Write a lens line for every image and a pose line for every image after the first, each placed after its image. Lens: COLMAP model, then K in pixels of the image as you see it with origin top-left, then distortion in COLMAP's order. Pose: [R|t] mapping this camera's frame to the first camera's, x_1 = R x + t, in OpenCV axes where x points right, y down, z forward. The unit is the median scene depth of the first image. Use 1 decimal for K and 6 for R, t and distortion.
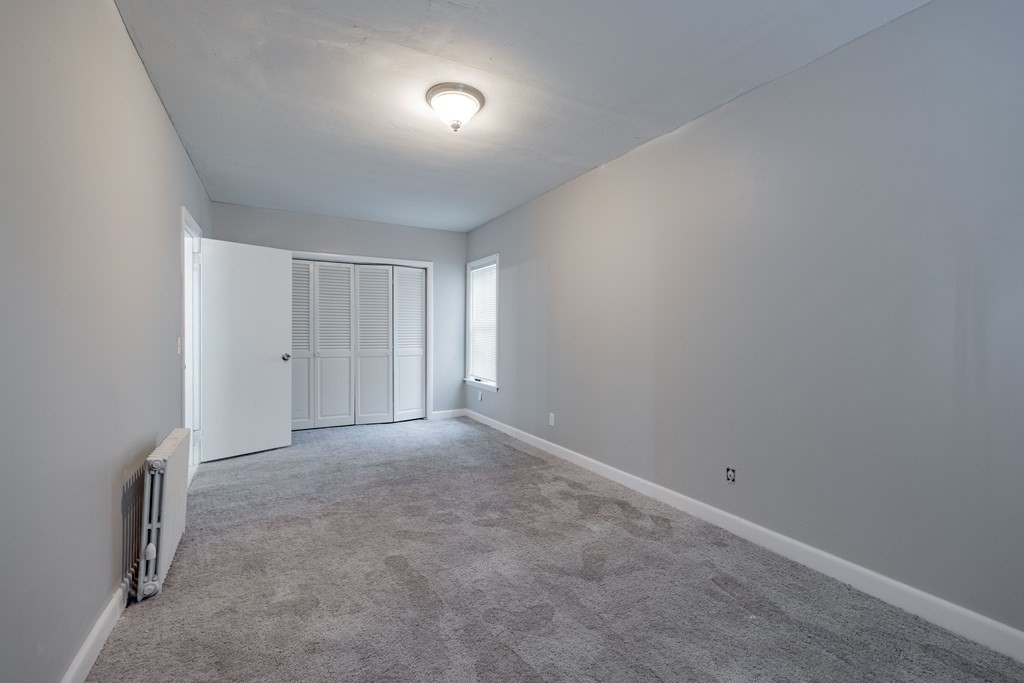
lens RADIAL K [[433.9, 0, 526.2], [0, 433.9, 336.4], [0, 0, 1]] dist [-0.001101, 0.000244]
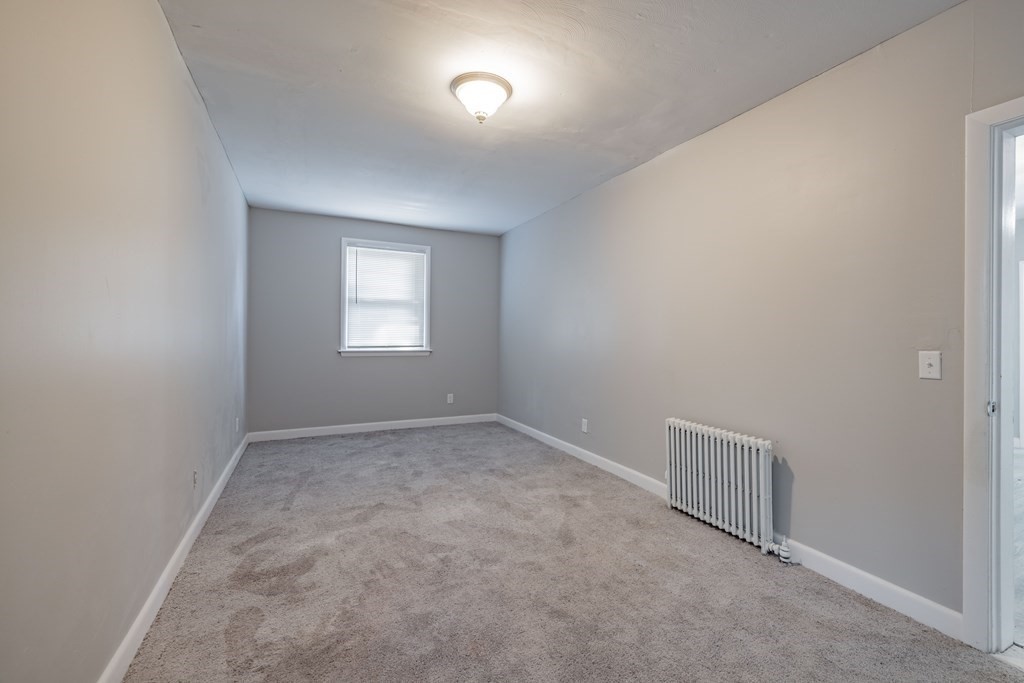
lens RADIAL K [[433.9, 0, 514.4], [0, 433.9, 334.6], [0, 0, 1]] dist [-0.001101, 0.000244]
pose [[-0.995631, -0.013894, 0.092336, -0.246208], [-0.012530, 0.999804, 0.015333, -0.019314], [-0.092531, 0.014109, -0.995610, 1.446600]]
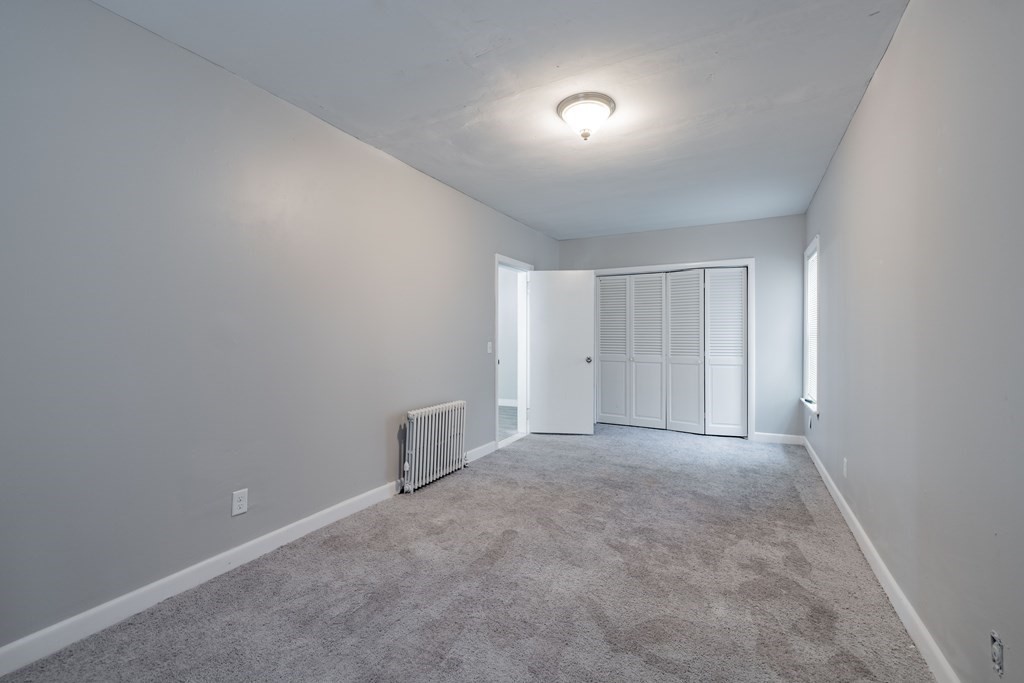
lens RADIAL K [[433.9, 0, 517.6], [0, 433.9, 336.0], [0, 0, 1]] dist [-0.001101, 0.000244]
pose [[0.530747, -0.003745, -0.847522, 0.451389], [-0.010769, 0.999880, -0.011162, -0.002200], [0.847462, 0.015052, 0.530643, 0.249560]]
